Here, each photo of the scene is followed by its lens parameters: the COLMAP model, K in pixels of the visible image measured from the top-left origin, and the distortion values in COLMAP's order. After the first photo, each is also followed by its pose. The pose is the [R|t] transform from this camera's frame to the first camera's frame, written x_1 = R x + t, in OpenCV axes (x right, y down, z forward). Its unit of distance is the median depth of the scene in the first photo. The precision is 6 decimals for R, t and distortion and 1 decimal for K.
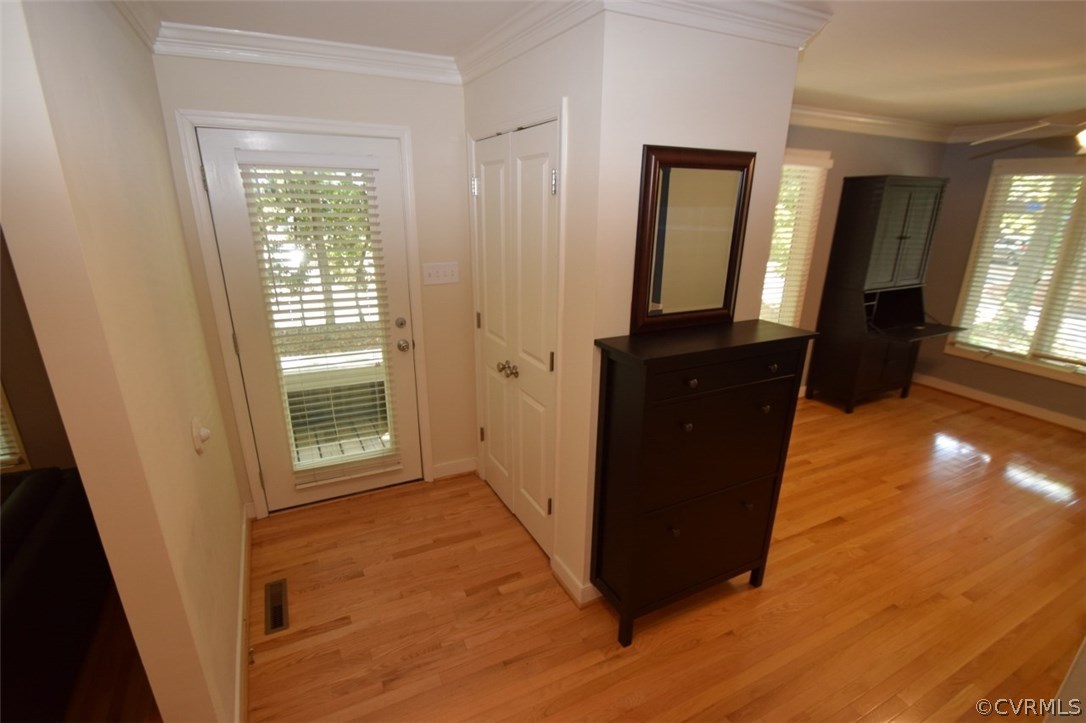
lens RADIAL K [[517.1, 0, 538.4], [0, 517.1, 382.2], [0, 0, 1]] dist [0.001097, -0.008587]
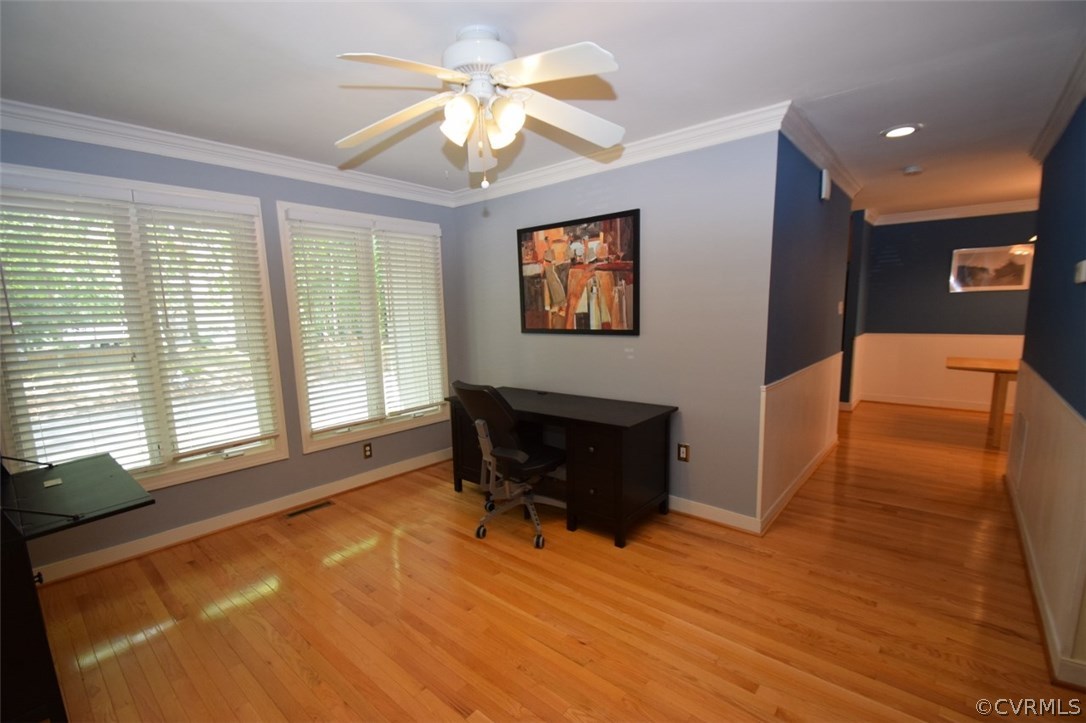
lens RADIAL K [[477.0, 0, 534.7], [0, 477.0, 381.5], [0, 0, 1]] dist [0.015801, -0.016445]
pose [[-0.373066, -0.144032, 0.916557, 0.207705], [0.331068, 0.902179, 0.276528, -0.166916], [-0.866727, 0.406606, -0.288888, 0.731684]]
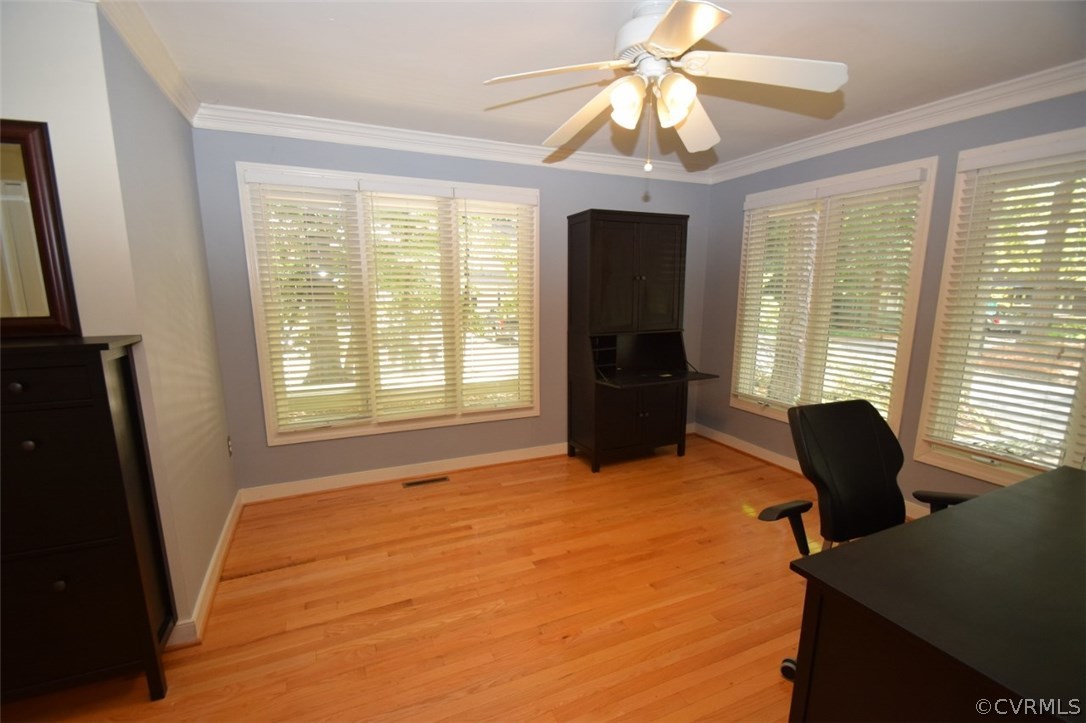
lens RADIAL K [[477.0, 0, 534.7], [0, 477.0, 381.5], [0, 0, 1]] dist [0.015801, -0.016445]
pose [[0.998488, -0.003744, -0.054846, 0.570728], [-0.004259, 0.989411, -0.145076, 0.027112], [0.054809, 0.145090, 0.987899, 0.175507]]
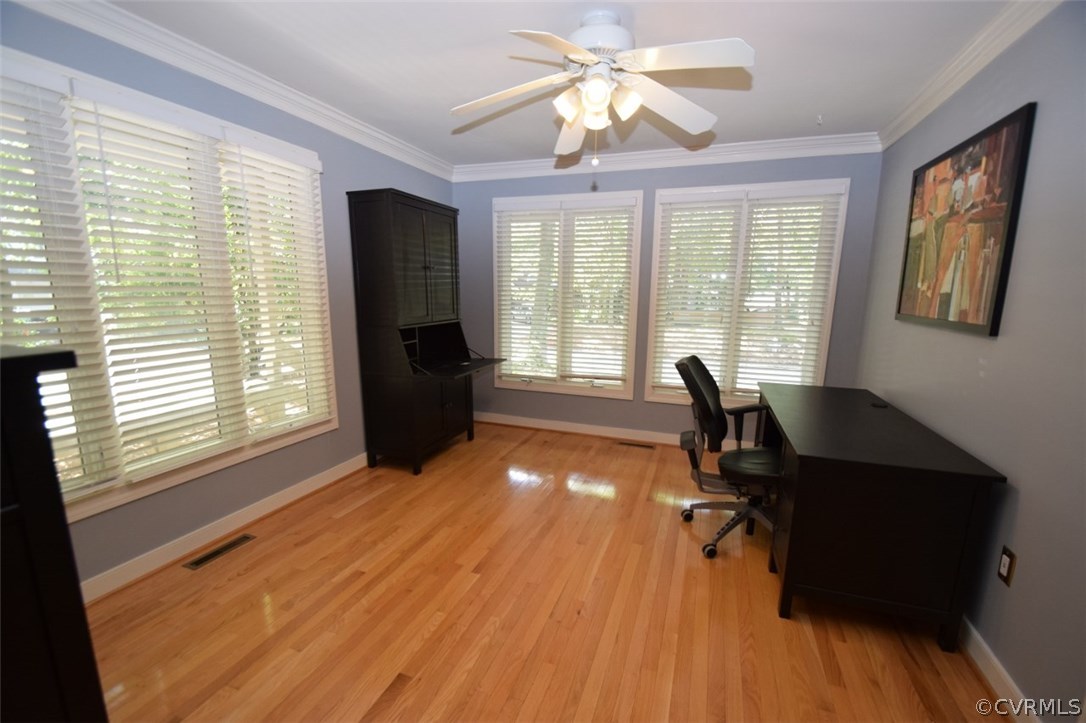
lens RADIAL K [[477.0, 0, 534.7], [0, 477.0, 381.5], [0, 0, 1]] dist [0.015801, -0.016445]
pose [[0.734264, -0.133823, 0.665543, 0.264238], [0.224892, 0.972970, -0.052475, -0.002128], [-0.640531, 0.188206, 0.744512, 0.300733]]
